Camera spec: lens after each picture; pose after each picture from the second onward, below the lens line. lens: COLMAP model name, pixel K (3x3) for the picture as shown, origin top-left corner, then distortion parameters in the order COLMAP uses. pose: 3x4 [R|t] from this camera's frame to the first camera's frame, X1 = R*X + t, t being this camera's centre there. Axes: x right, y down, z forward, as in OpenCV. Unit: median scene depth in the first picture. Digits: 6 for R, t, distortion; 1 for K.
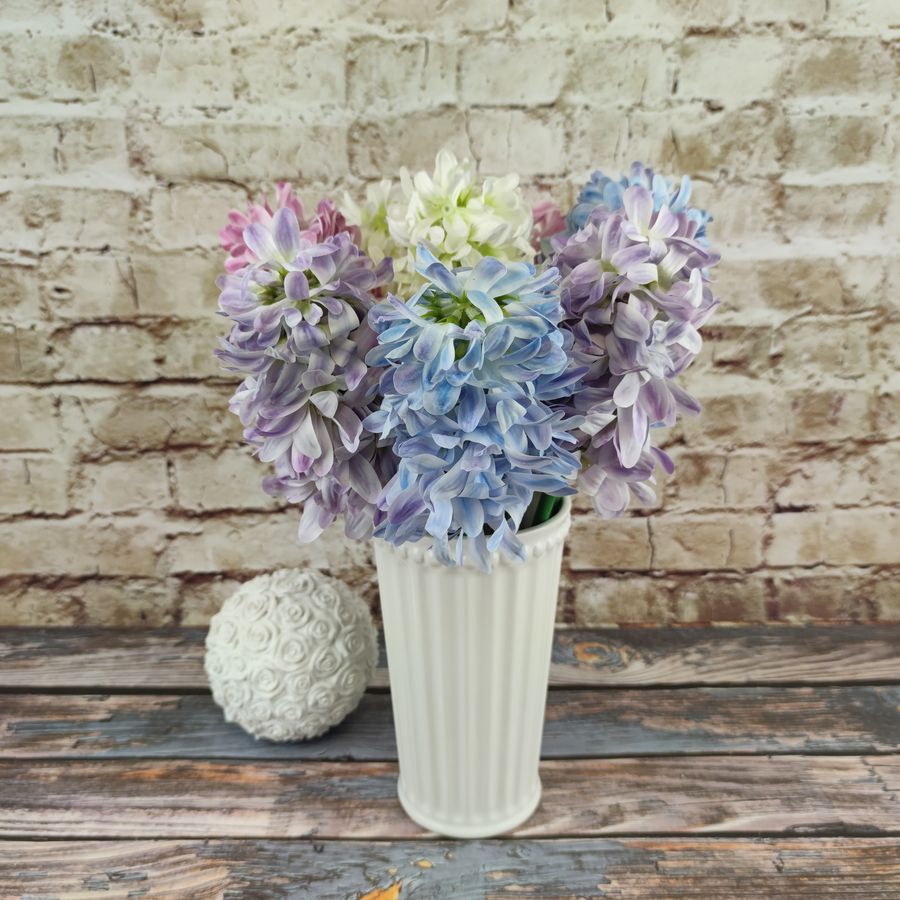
lens RADIAL K [[868.9, 0, 465.8], [0, 868.9, 453.9], [0, 0, 1]] dist [0.004135, 0.000000]
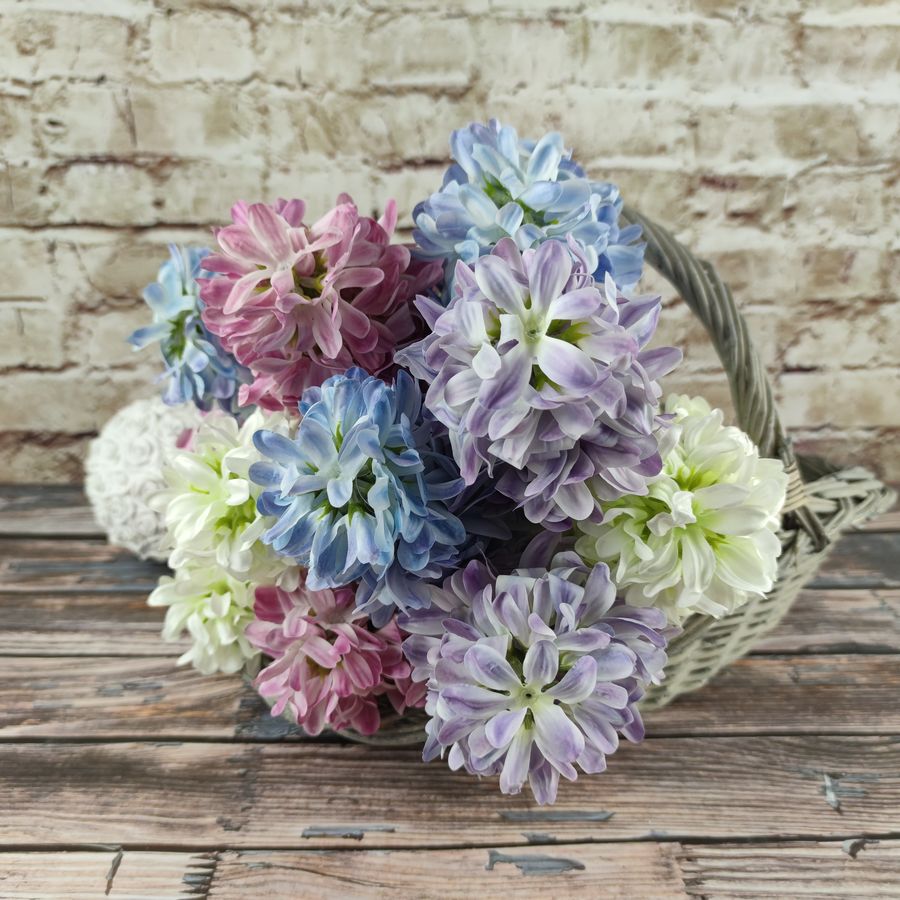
lens RADIAL K [[868.9, 0, 464.2], [0, 868.9, 453.3], [0, 0, 1]] dist [0.004135, 0.000000]
pose [[0.999650, 0.006065, 0.025763, -0.036583], [-0.007226, 0.998951, 0.045223, 0.127247], [-0.025462, -0.045393, 0.998645, 0.013735]]
